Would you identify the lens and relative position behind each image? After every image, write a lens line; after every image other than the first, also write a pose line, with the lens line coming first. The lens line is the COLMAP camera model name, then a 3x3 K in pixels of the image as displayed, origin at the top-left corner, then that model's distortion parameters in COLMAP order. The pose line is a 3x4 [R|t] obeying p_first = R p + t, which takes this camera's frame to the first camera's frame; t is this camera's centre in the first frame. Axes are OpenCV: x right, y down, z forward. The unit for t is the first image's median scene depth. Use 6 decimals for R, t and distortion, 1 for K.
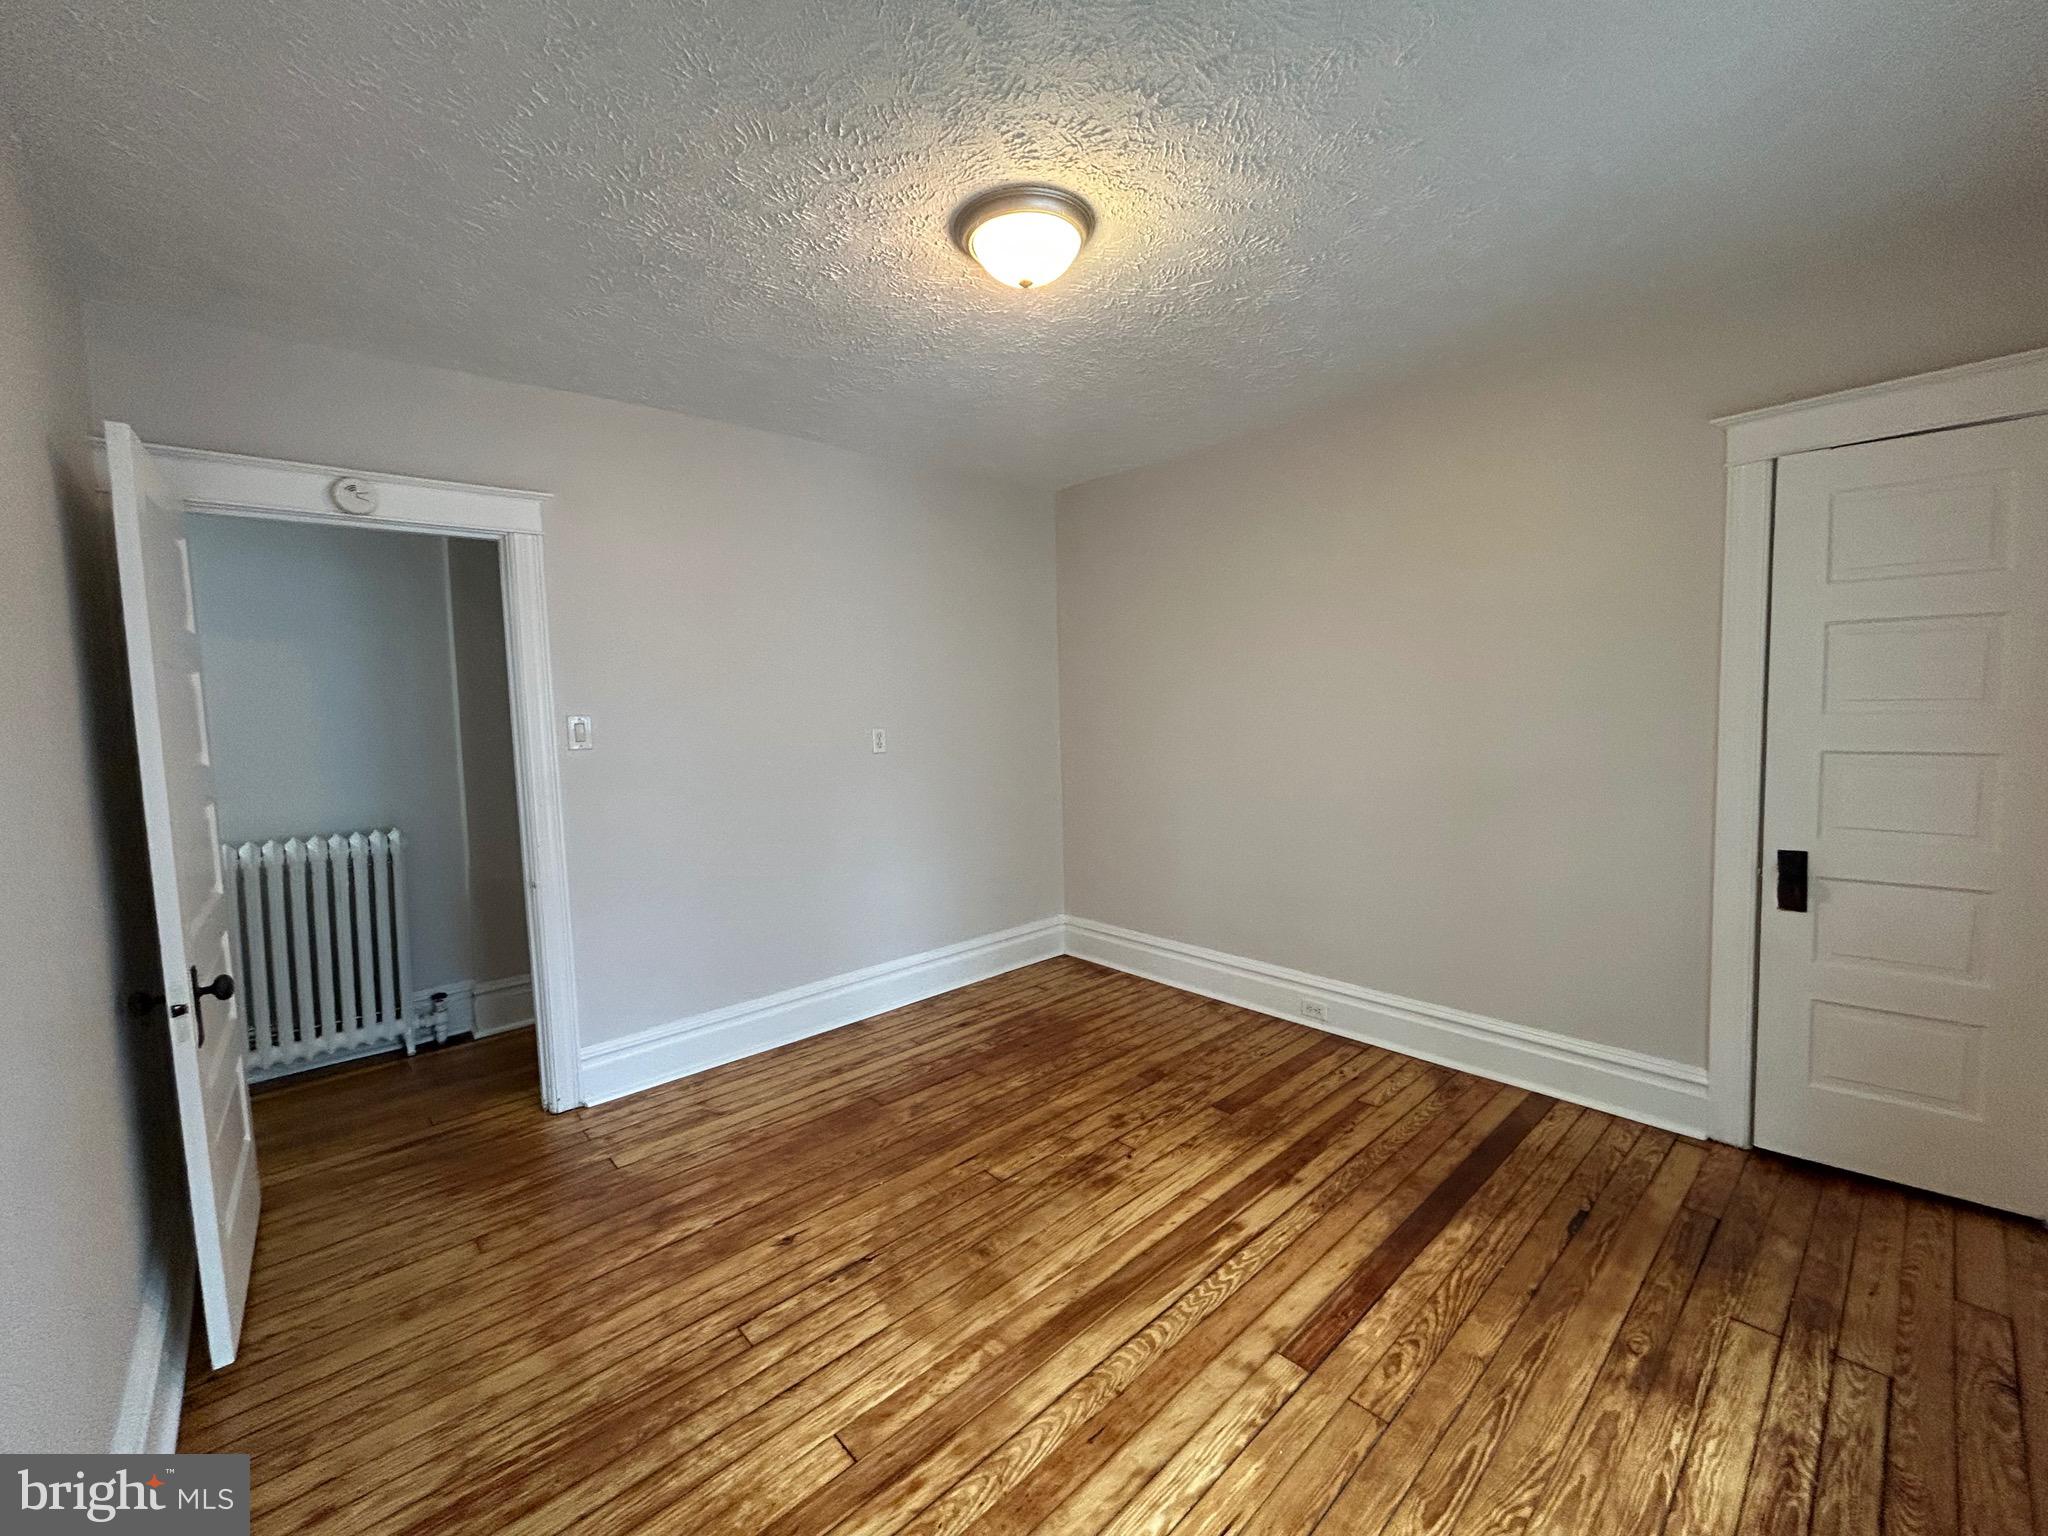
lens RADIAL K [[829.6, 0, 1024.0], [0, 829.6, 768.0], [0, 0, 1]] dist [-0.012006, 0.008454]
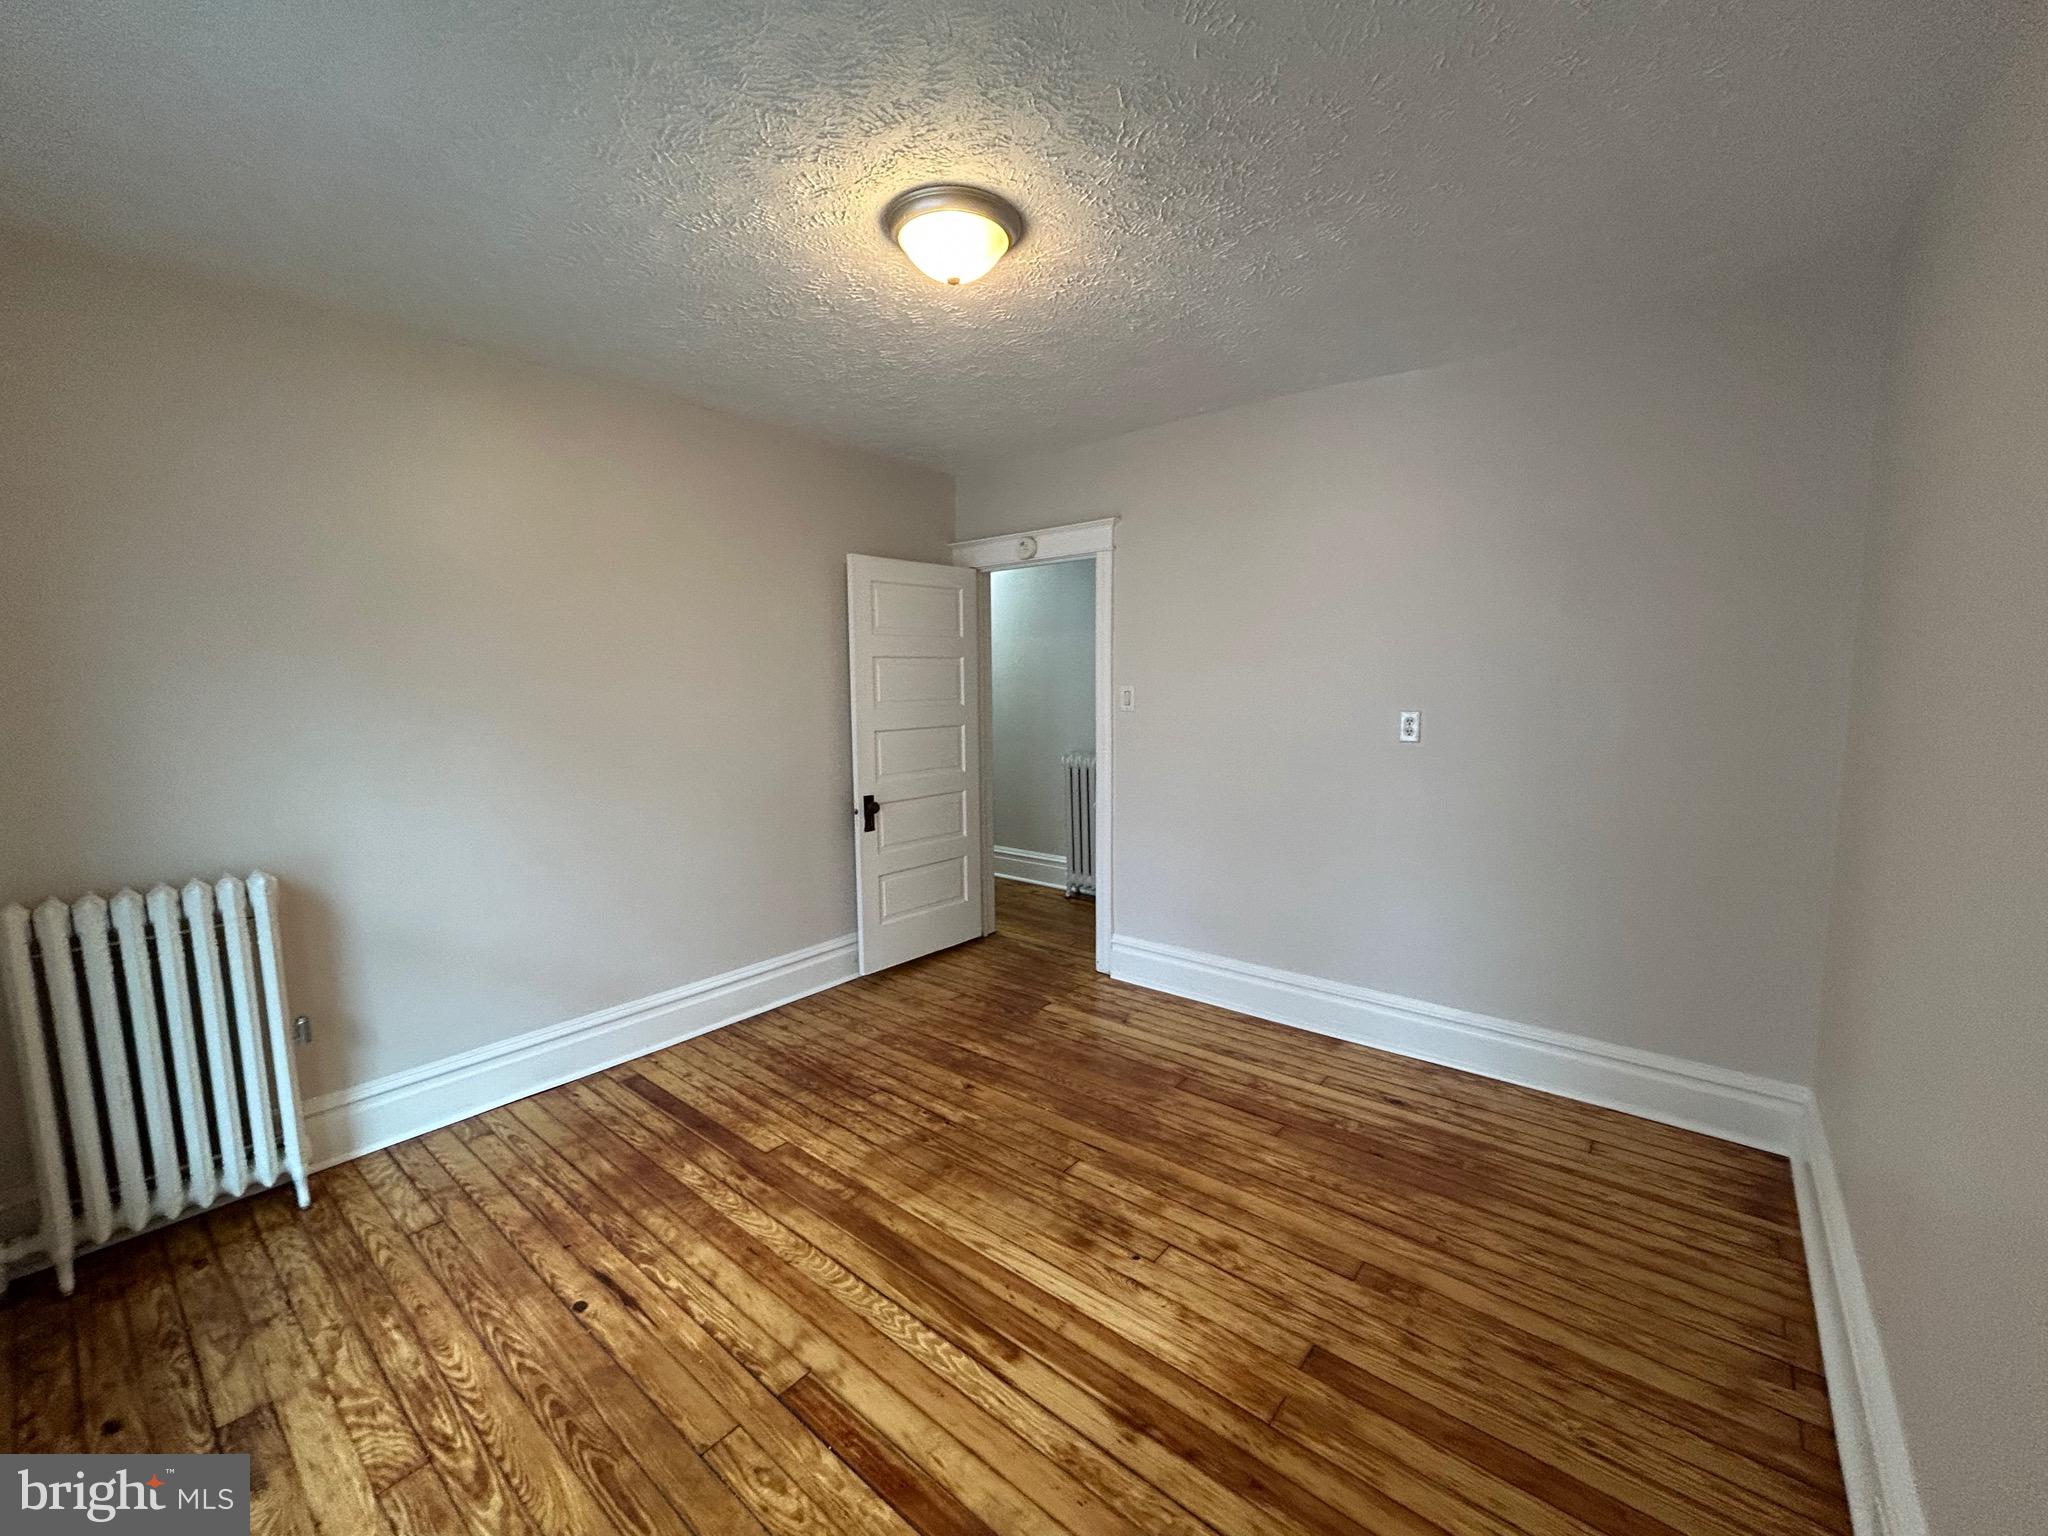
lens RADIAL K [[829.6, 0, 1024.0], [0, 829.6, 768.0], [0, 0, 1]] dist [-0.012006, 0.008454]
pose [[0.143753, 0.137273, -0.980047, 0.860481], [-0.077201, 0.988870, 0.127185, -0.101781], [0.986598, 0.057378, 0.152751, 0.759278]]
